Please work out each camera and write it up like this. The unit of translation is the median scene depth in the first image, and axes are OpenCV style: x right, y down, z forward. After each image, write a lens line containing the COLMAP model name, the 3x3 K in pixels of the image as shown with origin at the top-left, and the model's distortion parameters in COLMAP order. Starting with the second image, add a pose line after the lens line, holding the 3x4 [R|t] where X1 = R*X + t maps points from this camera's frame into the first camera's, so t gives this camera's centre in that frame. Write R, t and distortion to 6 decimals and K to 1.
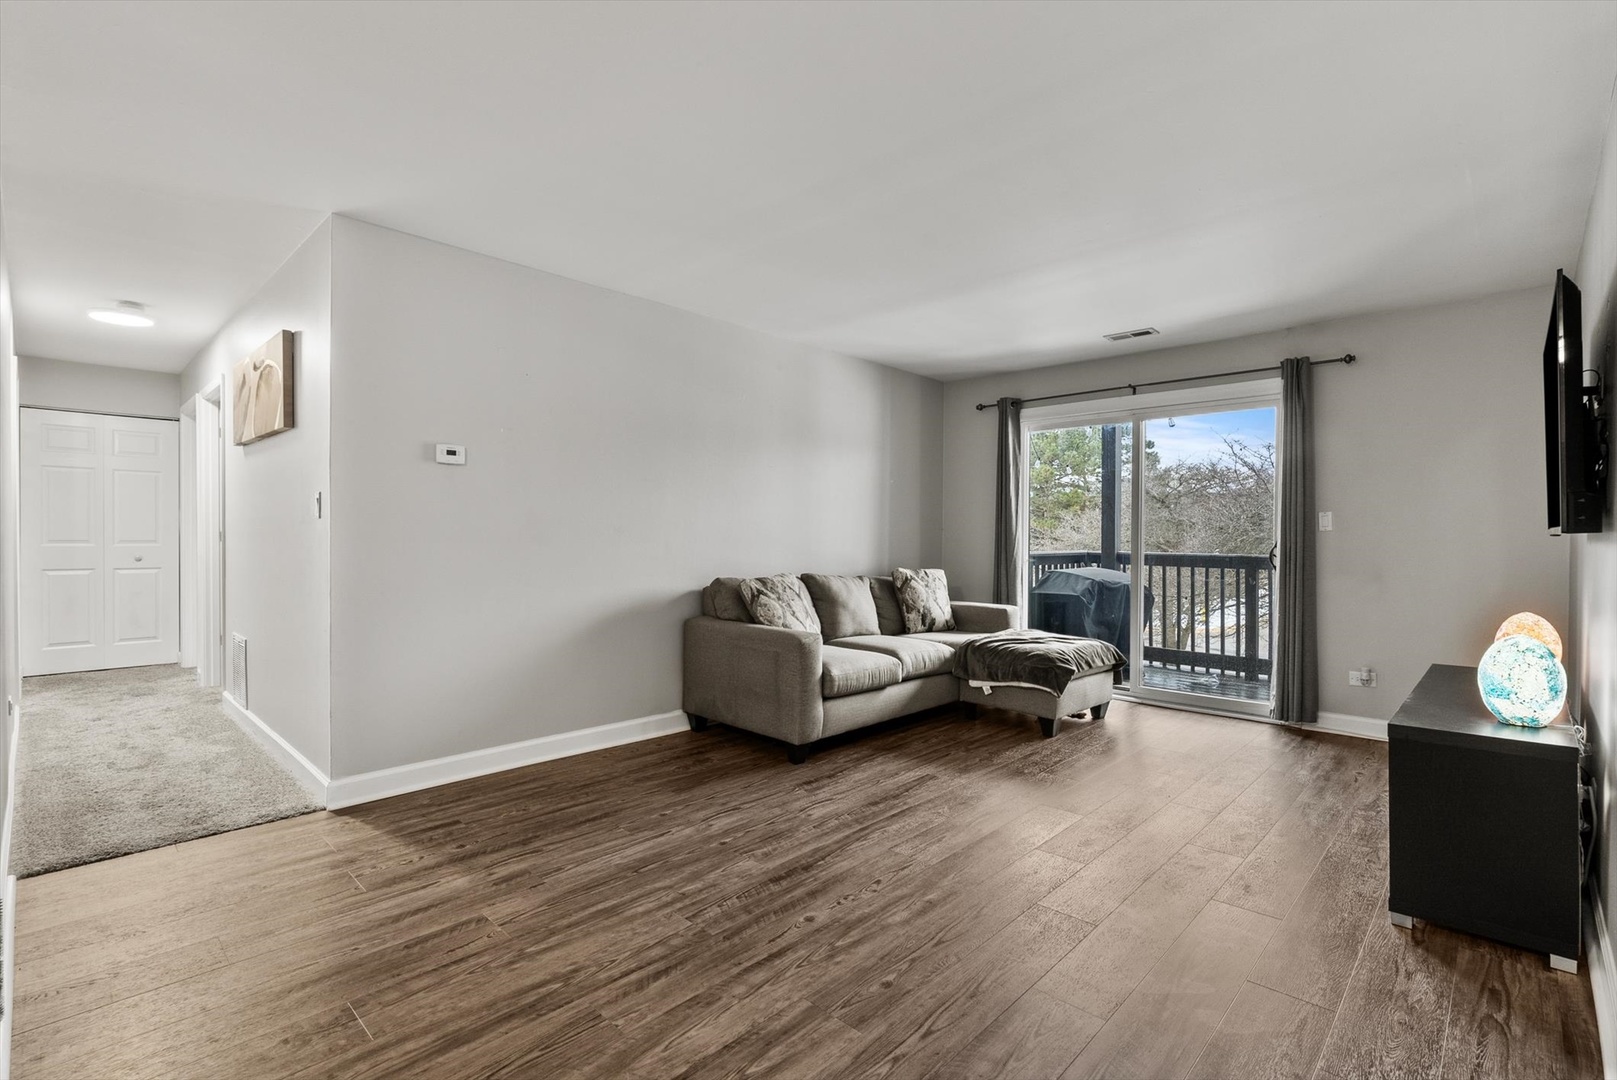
lens RADIAL K [[737.2, 0, 812.3], [0, 737.2, 543.8], [0, 0, 1]] dist [-0.006267, 0.000682]
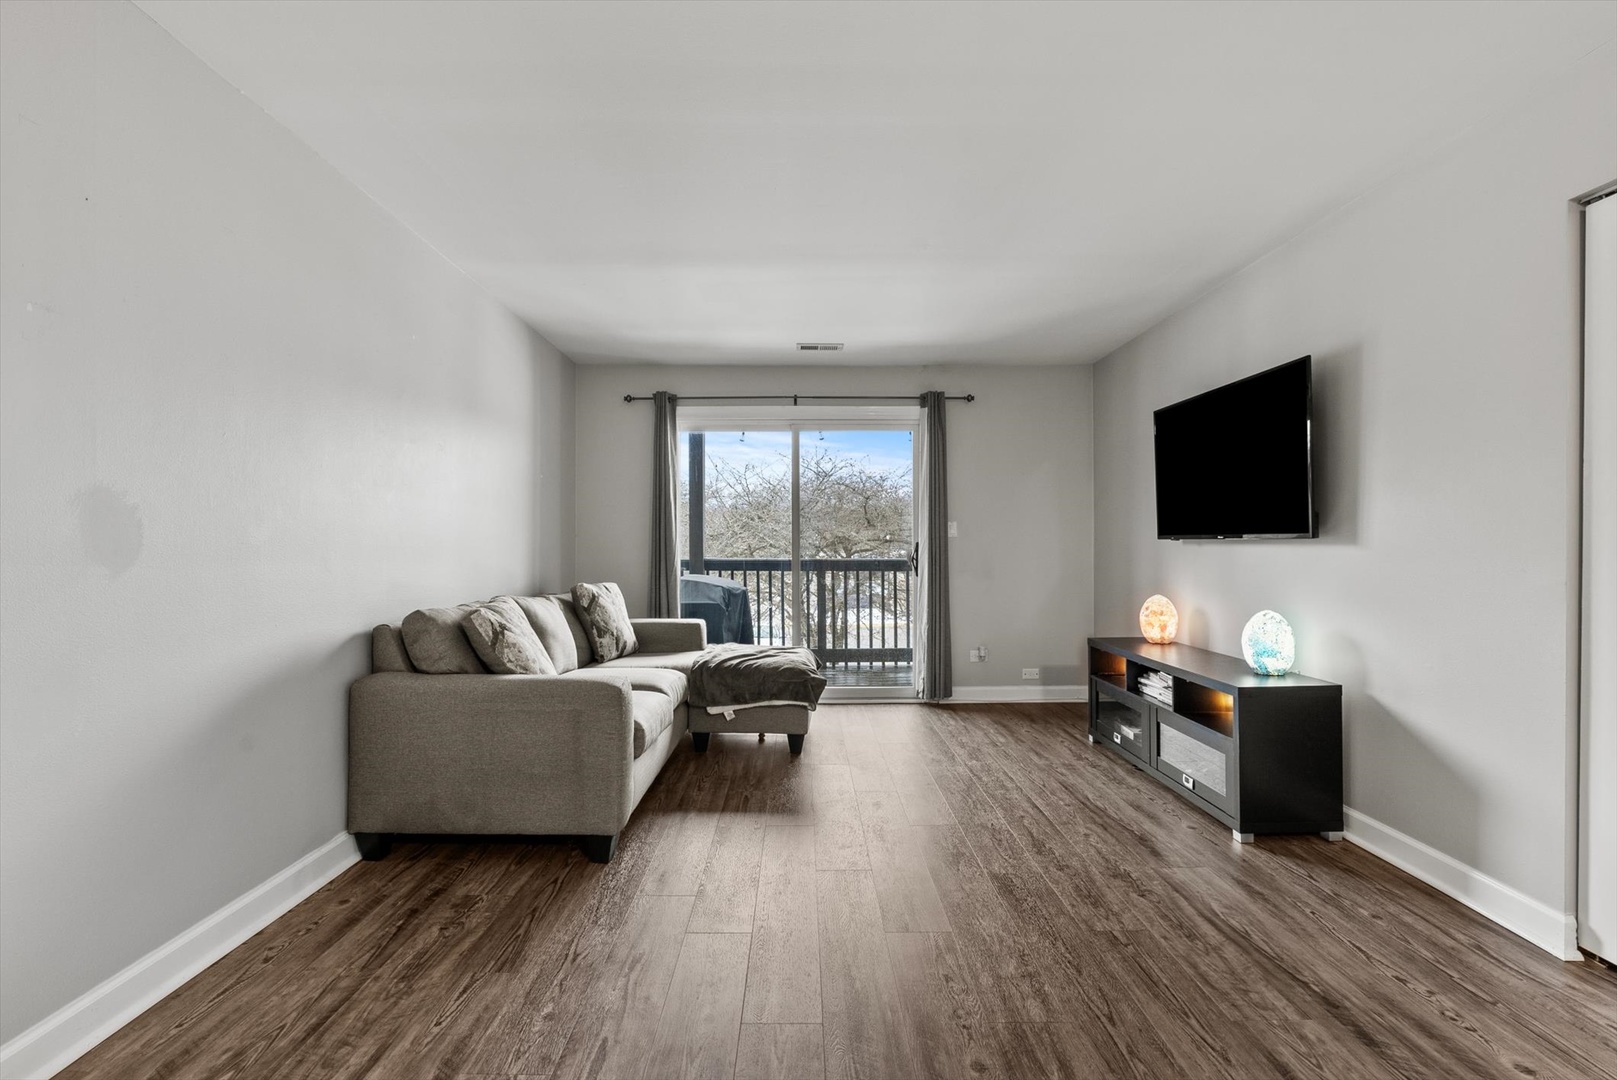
lens RADIAL K [[731.4, 0, 798.8], [0, 731.4, 548.7], [0, 0, 1]] dist [-0.003033, 0.000899]
pose [[0.722030, -0.009981, 0.691790, -0.341228], [0.012918, 0.999916, 0.000945, -0.003491], [-0.691741, 0.008254, 0.722098, 0.324394]]
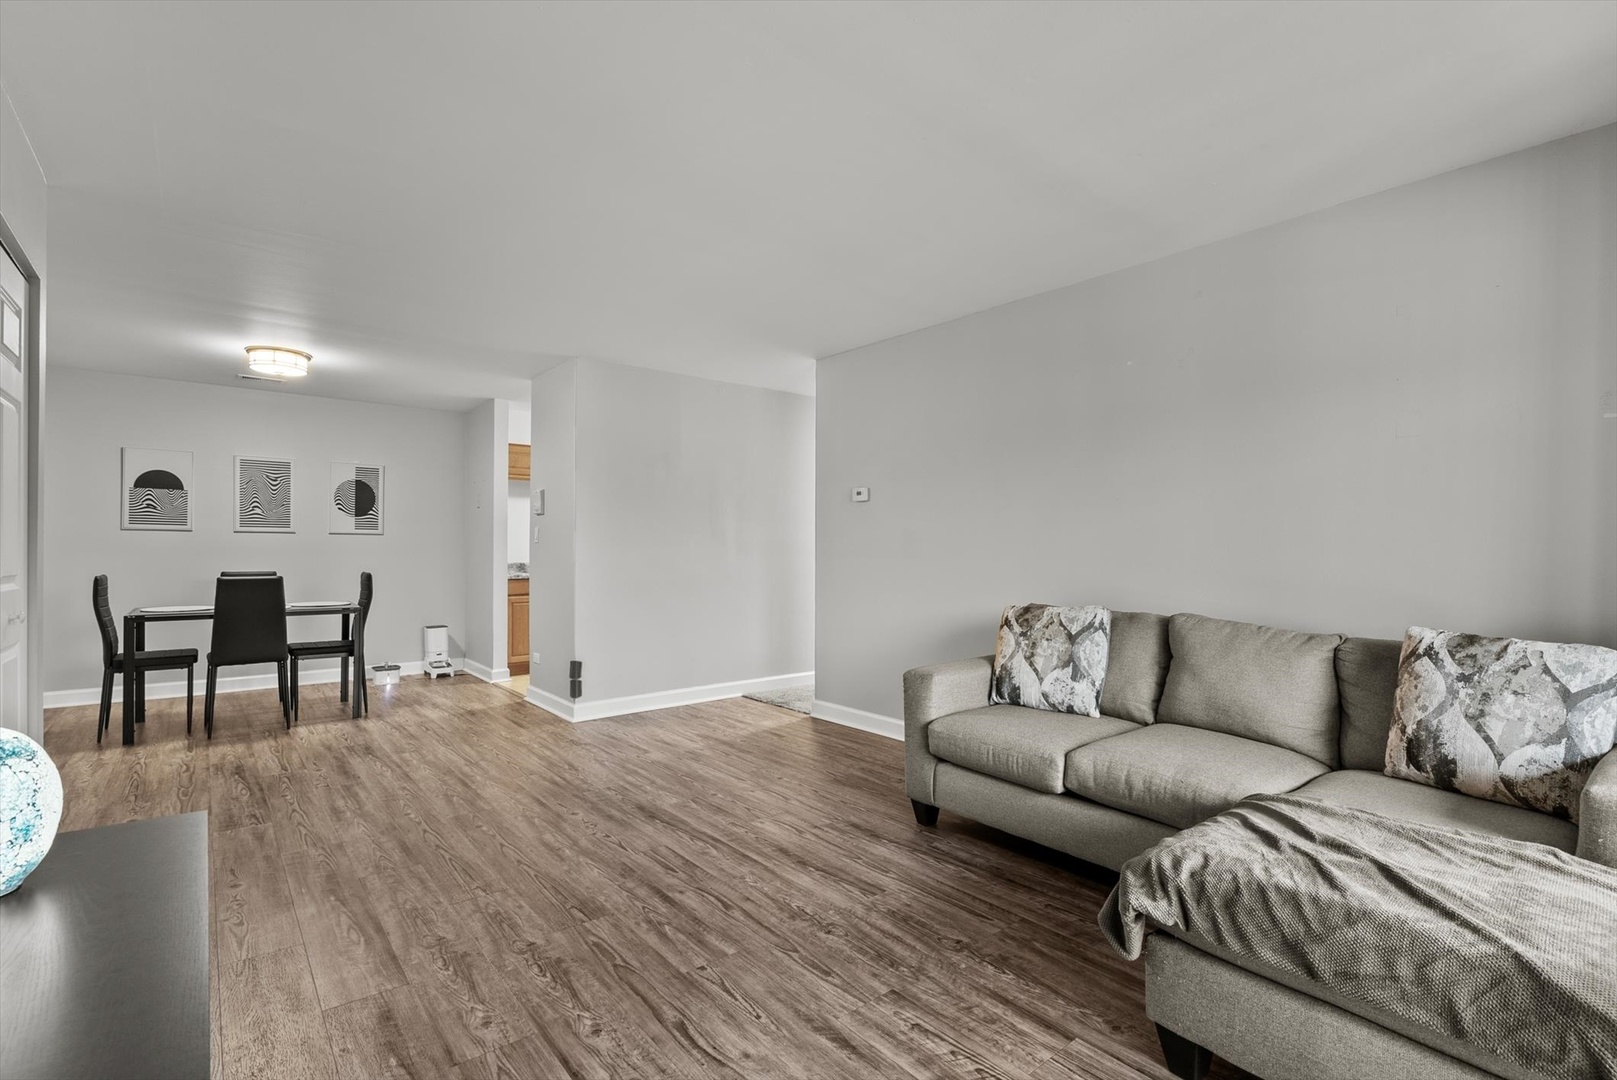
lens RADIAL K [[737.2, 0, 812.3], [0, 737.2, 543.8], [0, 0, 1]] dist [-0.006267, 0.000682]
pose [[-0.109713, -0.014060, -0.993864, 0.760317], [-0.015245, 0.999806, -0.012461, -0.007138], [0.993846, 0.013784, -0.109907, 0.880087]]
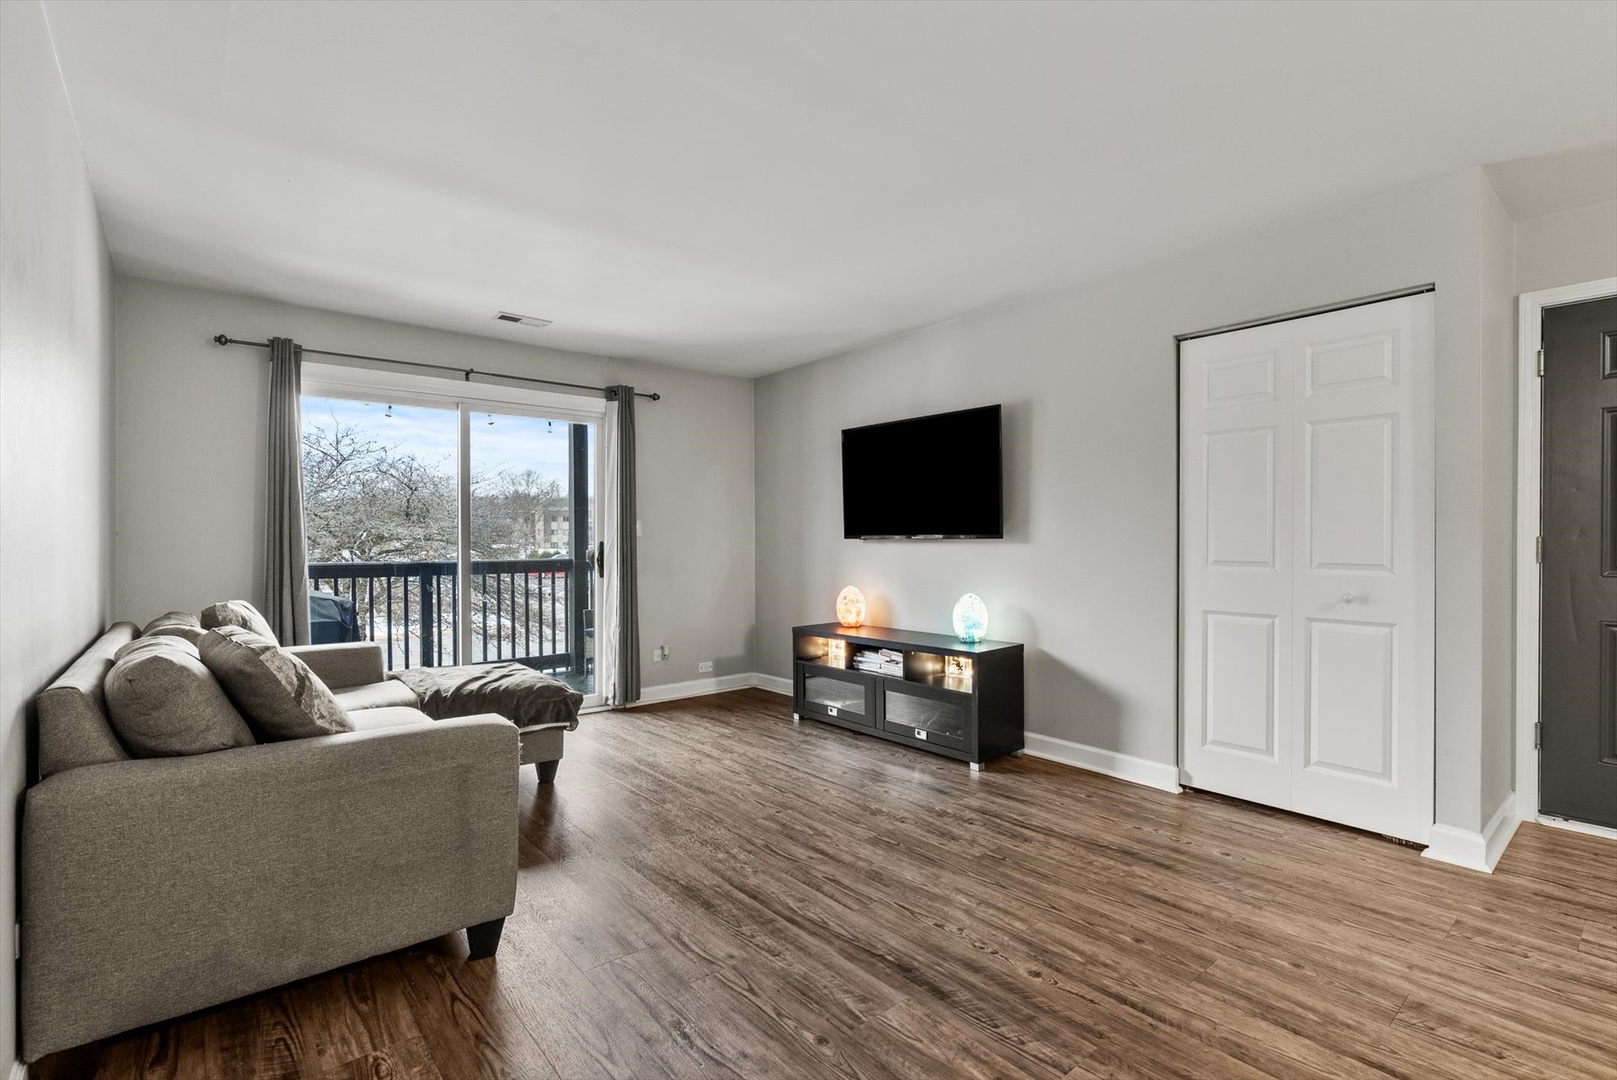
lens RADIAL K [[746.7, 0, 802.4], [0, 746.7, 544.7], [0, 0, 1]] dist [-0.002712, 0.000906]
pose [[0.116599, -0.010447, 0.993124, -0.503491], [0.016260, 0.999831, 0.008609, -0.011479], [-0.993046, 0.015144, 0.116749, 0.633731]]
